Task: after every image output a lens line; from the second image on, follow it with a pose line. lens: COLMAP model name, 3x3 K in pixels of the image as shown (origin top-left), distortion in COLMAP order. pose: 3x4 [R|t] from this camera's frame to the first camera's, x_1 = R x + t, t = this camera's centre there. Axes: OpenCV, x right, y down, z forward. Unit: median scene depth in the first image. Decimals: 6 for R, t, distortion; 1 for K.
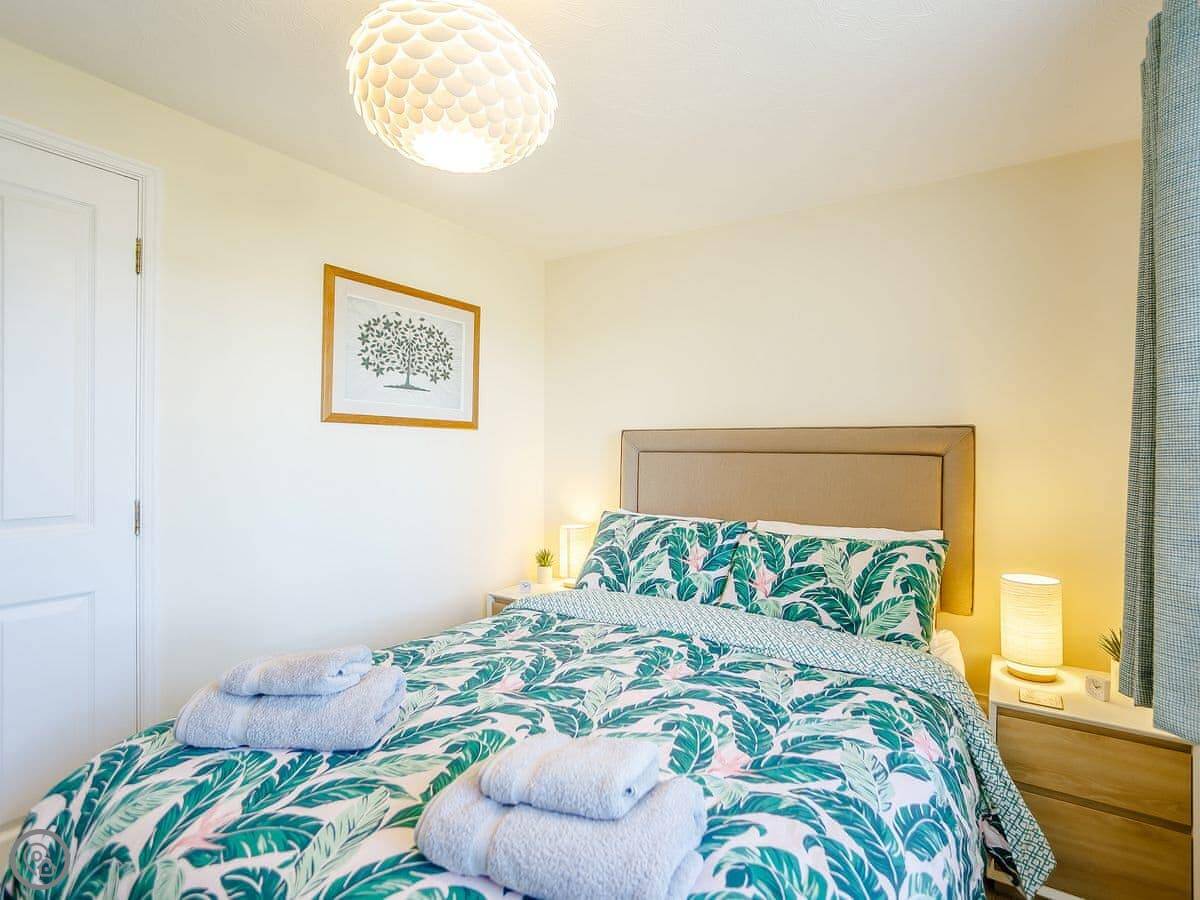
lens RADIAL K [[588.6, 0, 627.1], [0, 588.6, 450.3], [0, 0, 1]] dist [-0.053239, 0.028052]
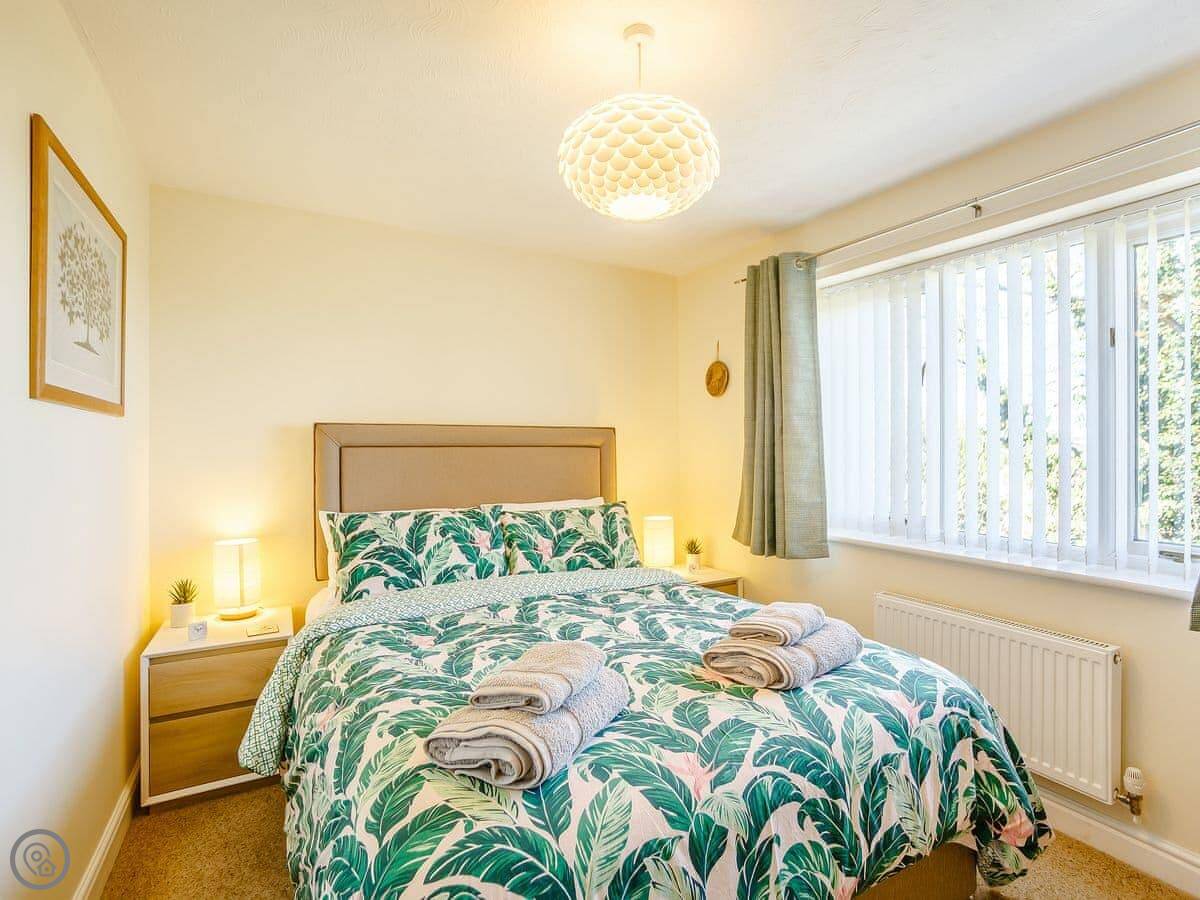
lens RADIAL K [[588.6, 0, 627.1], [0, 588.6, 450.3], [0, 0, 1]] dist [-0.053239, 0.028052]
pose [[0.448206, -0.014683, 0.893810, -0.808348], [0.004309, 0.999889, 0.014264, -0.004788], [-0.893920, -0.002542, 0.448220, 0.262089]]
